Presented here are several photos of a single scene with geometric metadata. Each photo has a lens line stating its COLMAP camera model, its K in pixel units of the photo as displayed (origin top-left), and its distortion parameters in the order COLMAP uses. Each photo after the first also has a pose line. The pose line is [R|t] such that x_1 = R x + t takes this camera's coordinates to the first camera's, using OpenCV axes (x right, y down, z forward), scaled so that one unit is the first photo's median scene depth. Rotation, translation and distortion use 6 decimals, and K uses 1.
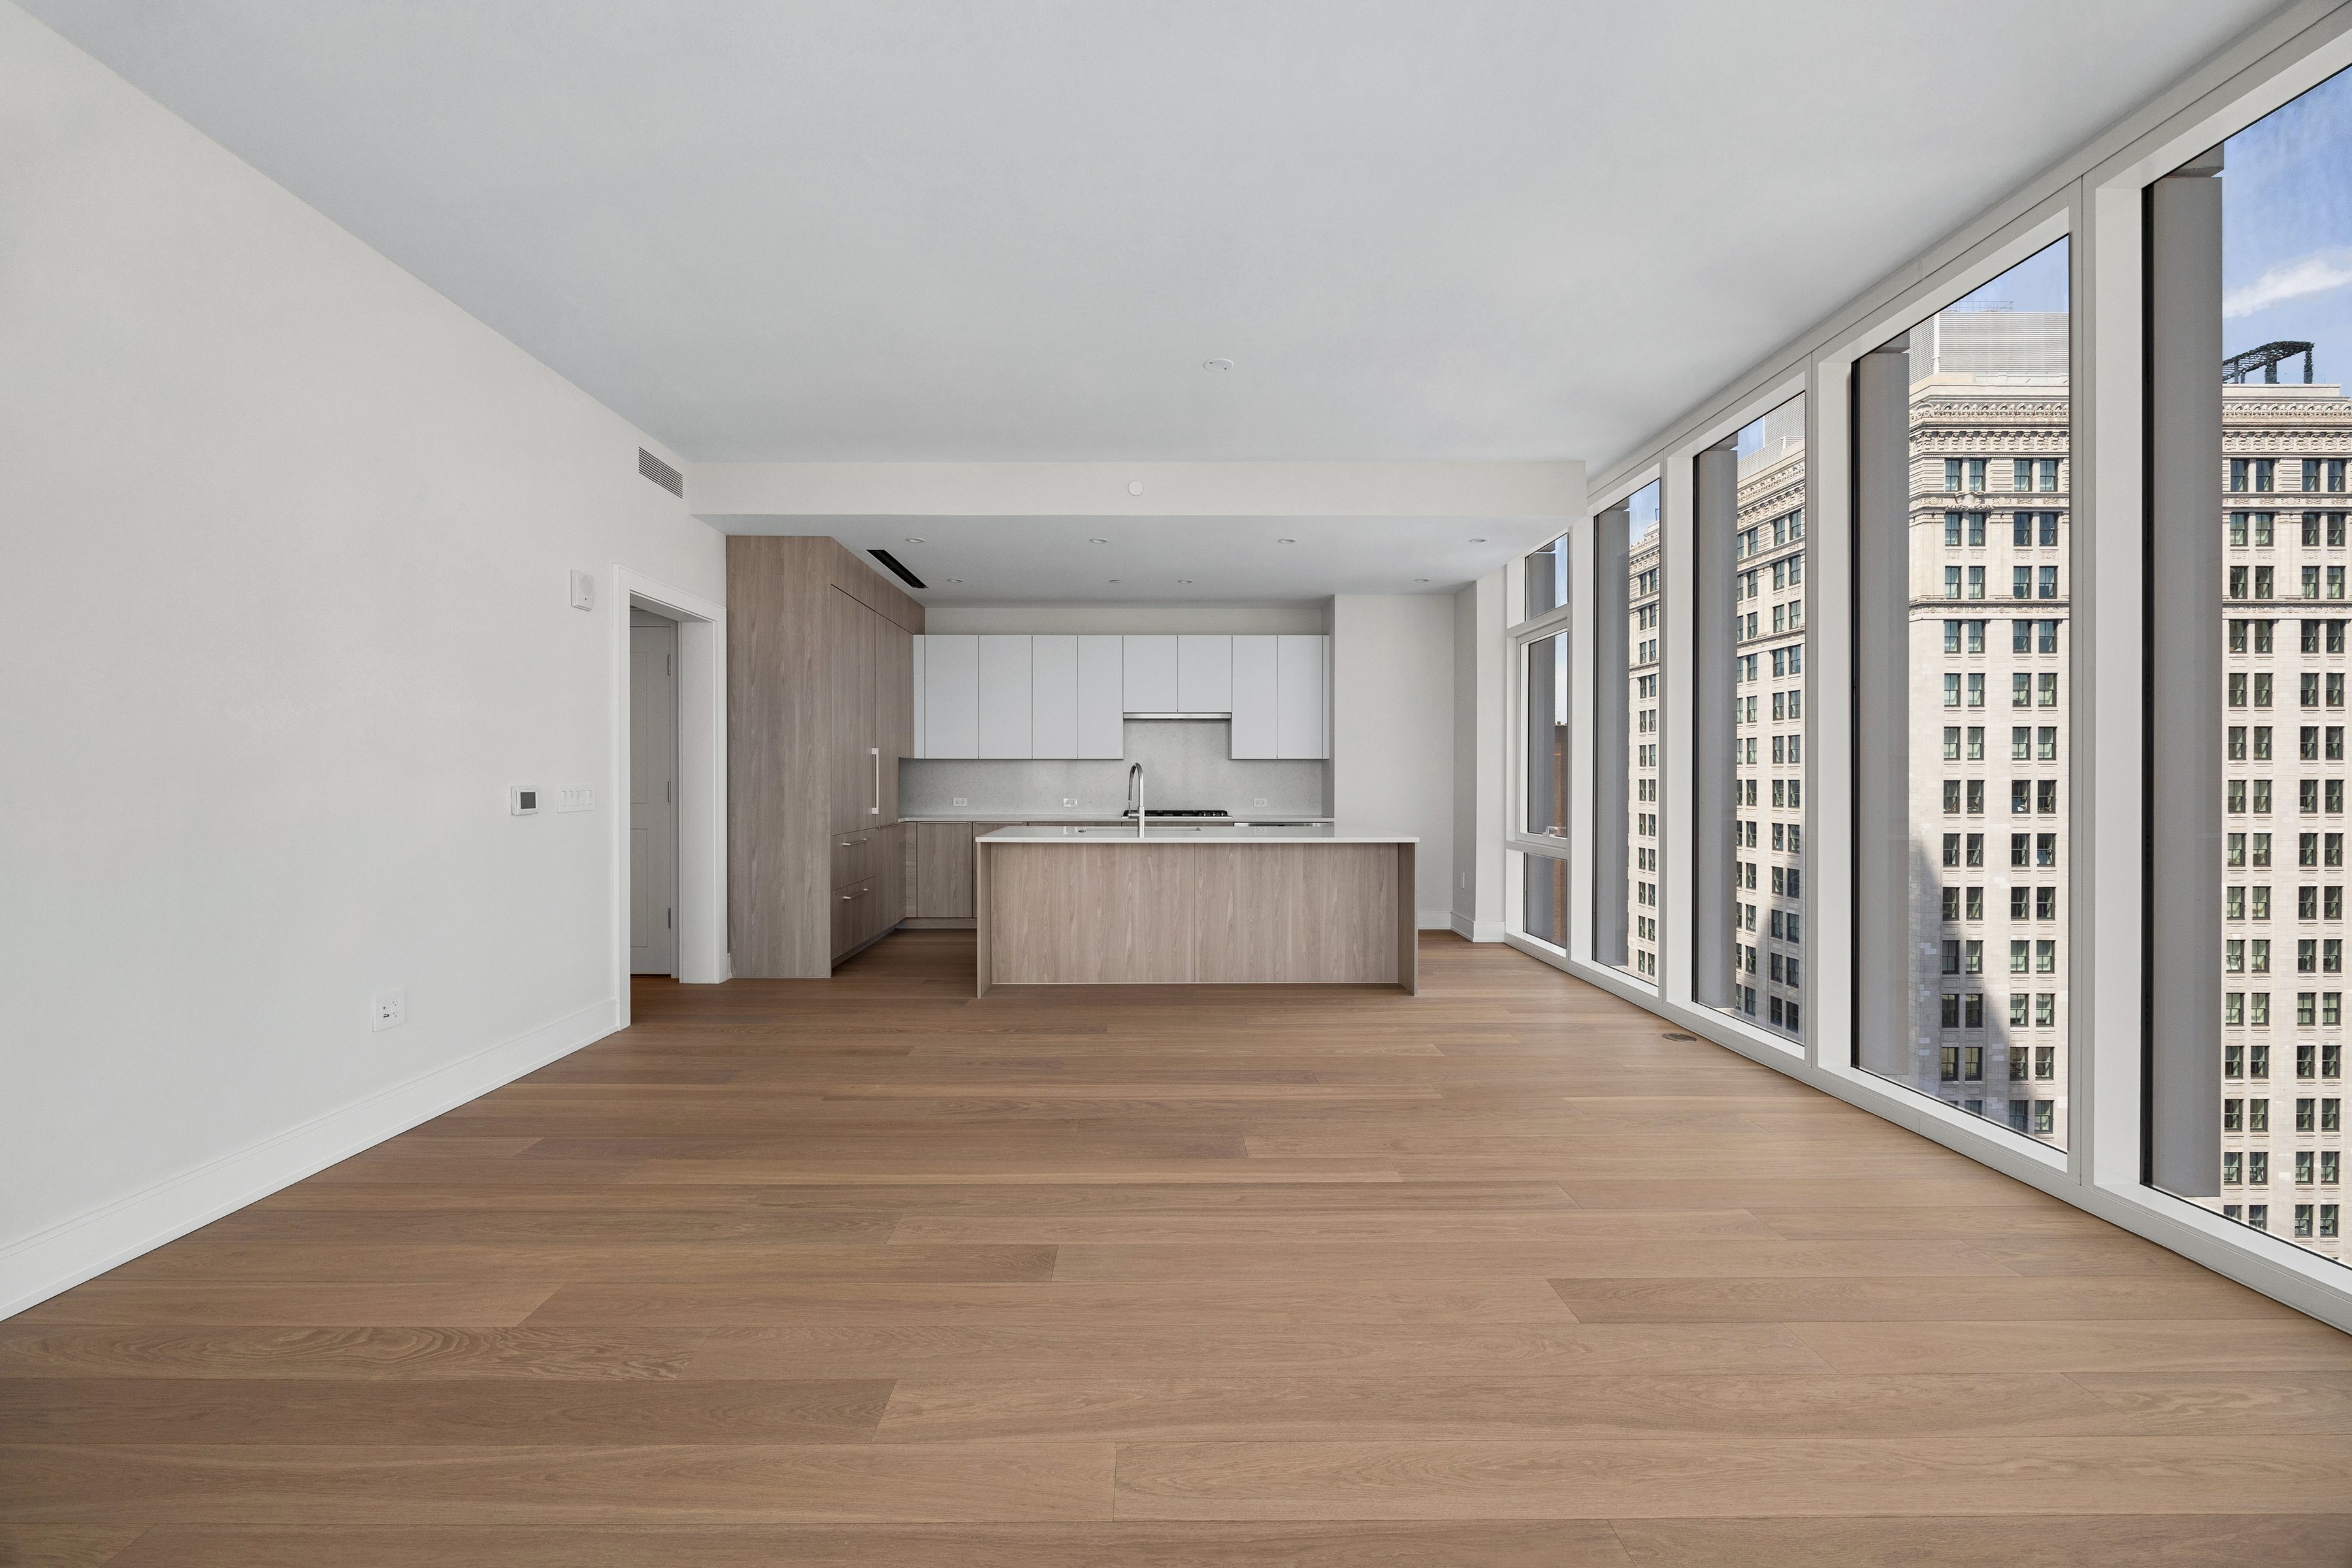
lens RADIAL K [[899.6, 0, 1169.1], [0, 899.6, 785.8], [0, 0, 1]] dist [-0.002714, -0.000261]
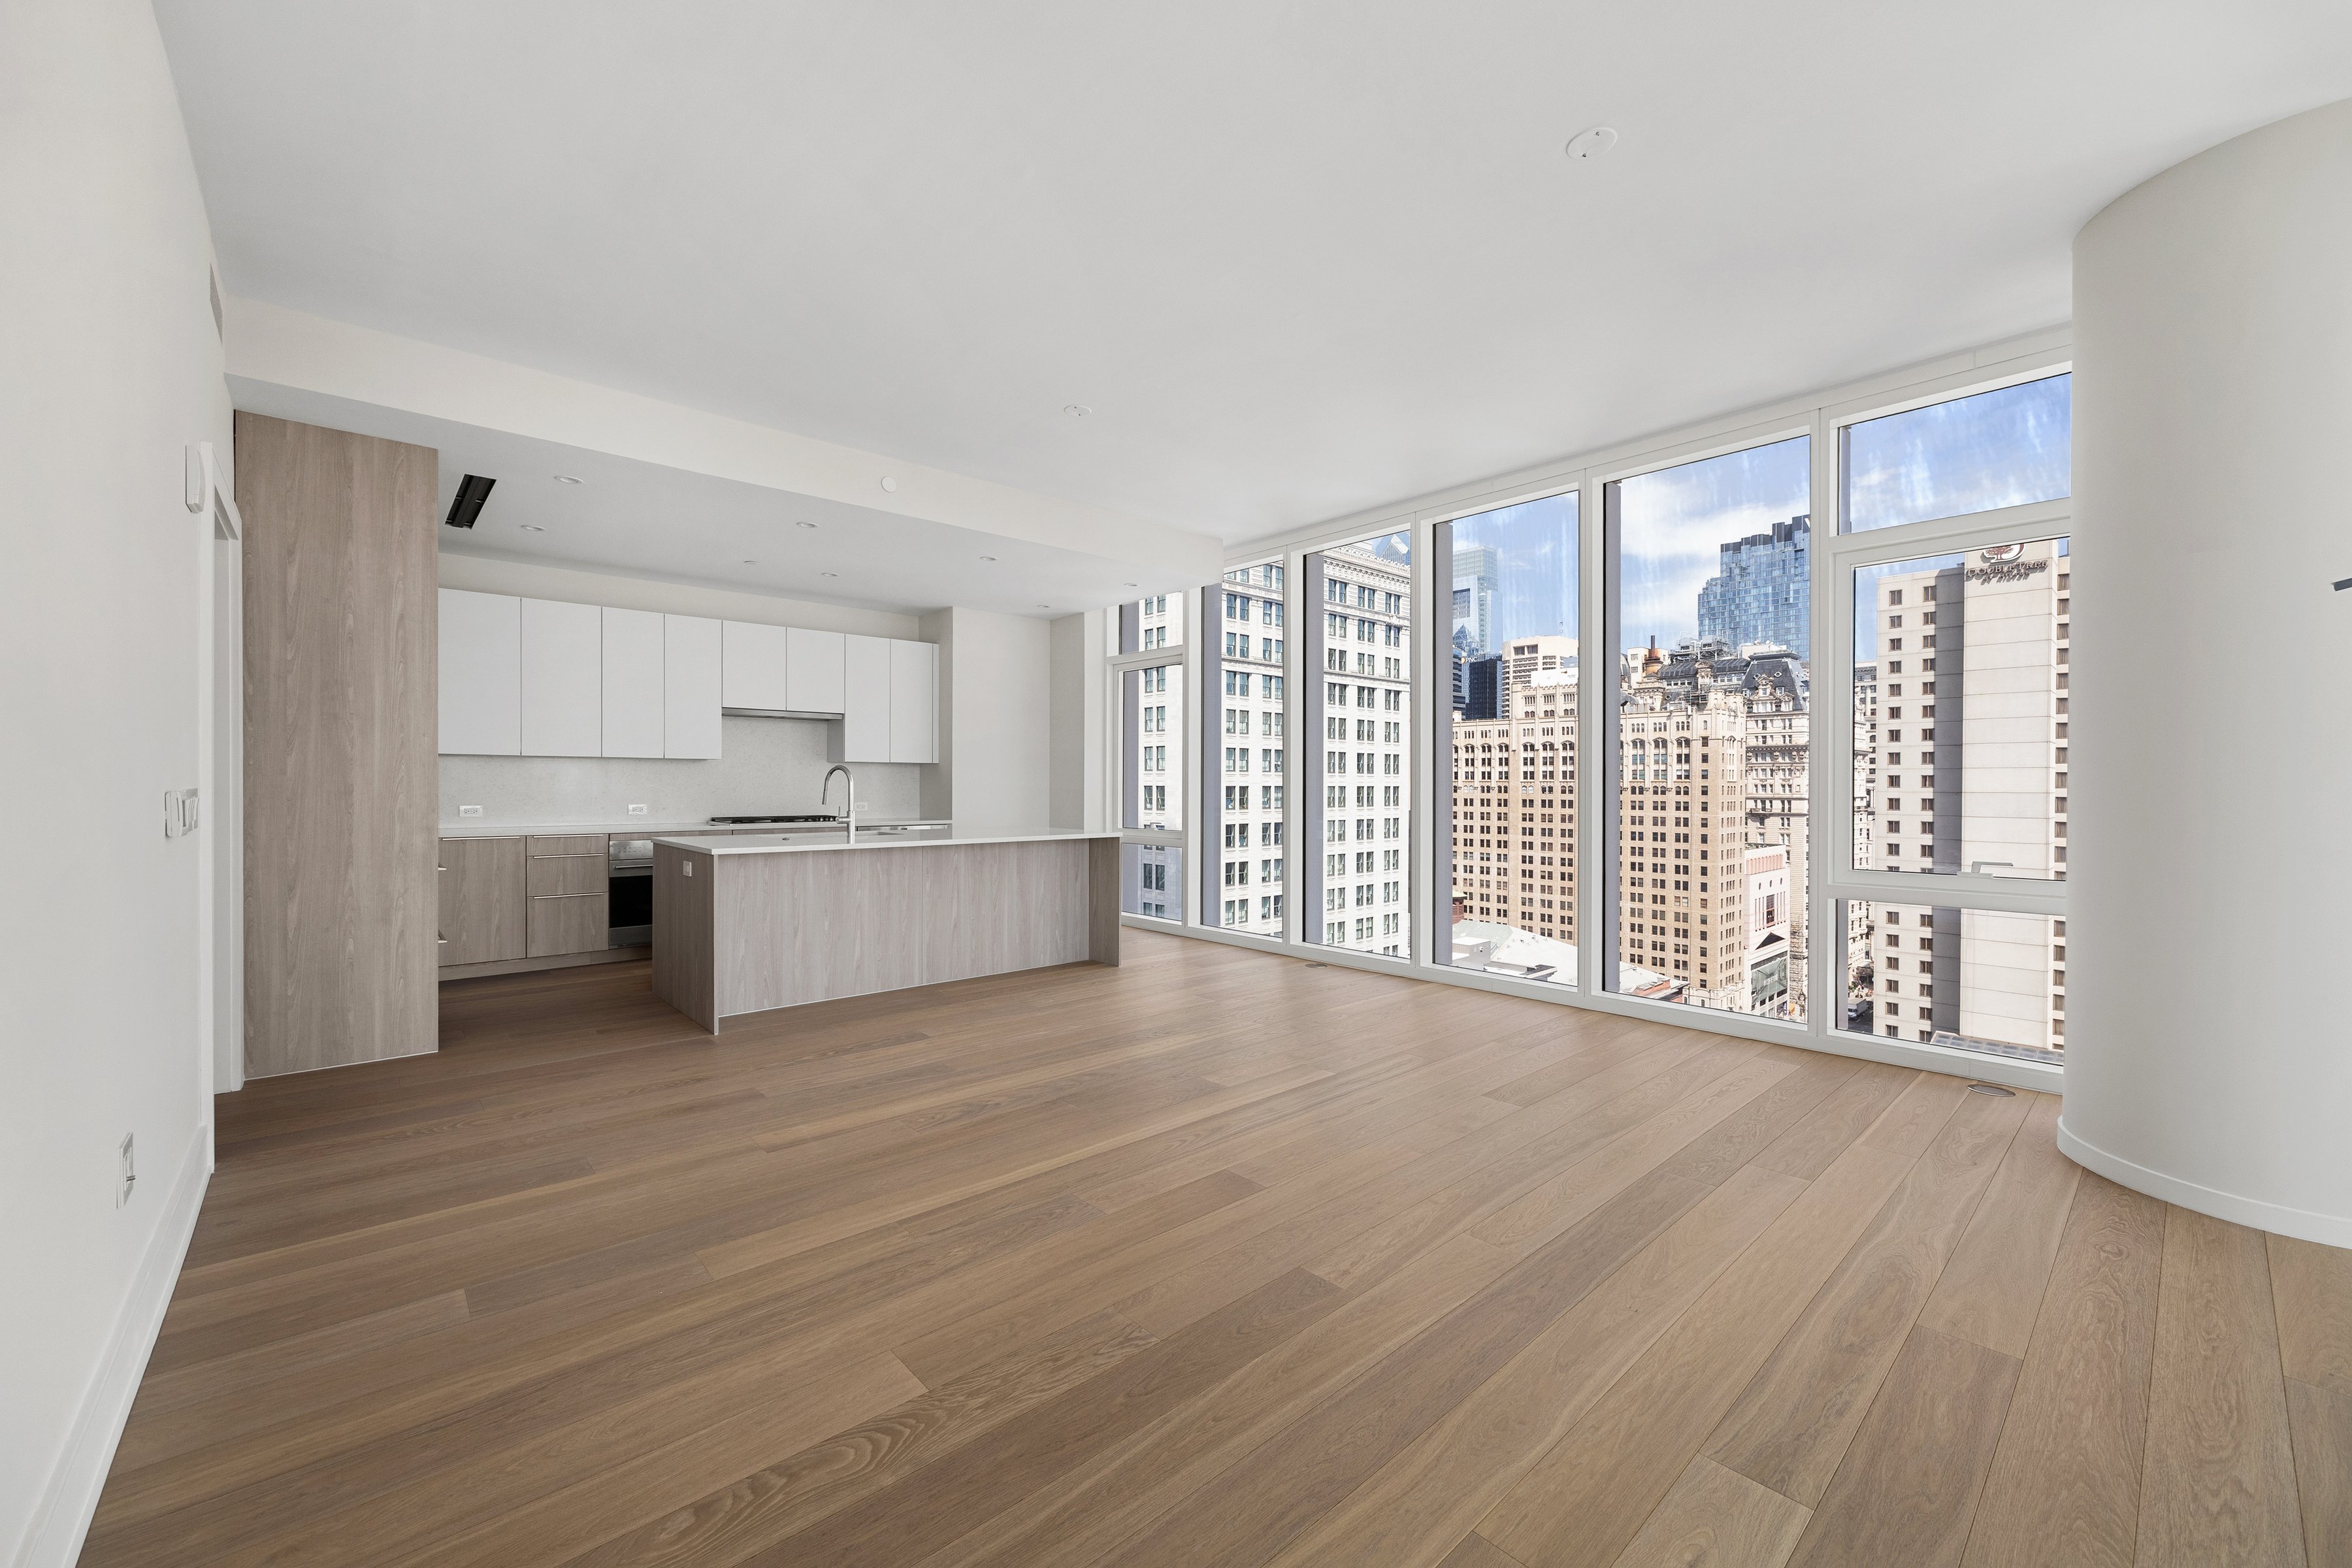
lens RADIAL K [[899.6, 0, 1169.1], [0, 899.6, 785.8], [0, 0, 1]] dist [-0.002714, -0.000261]
pose [[0.755390, 0.001850, 0.655273, -0.560606], [0.001533, 0.999988, -0.004590, 0.002061], [-0.655274, 0.004471, 0.755378, 0.080902]]
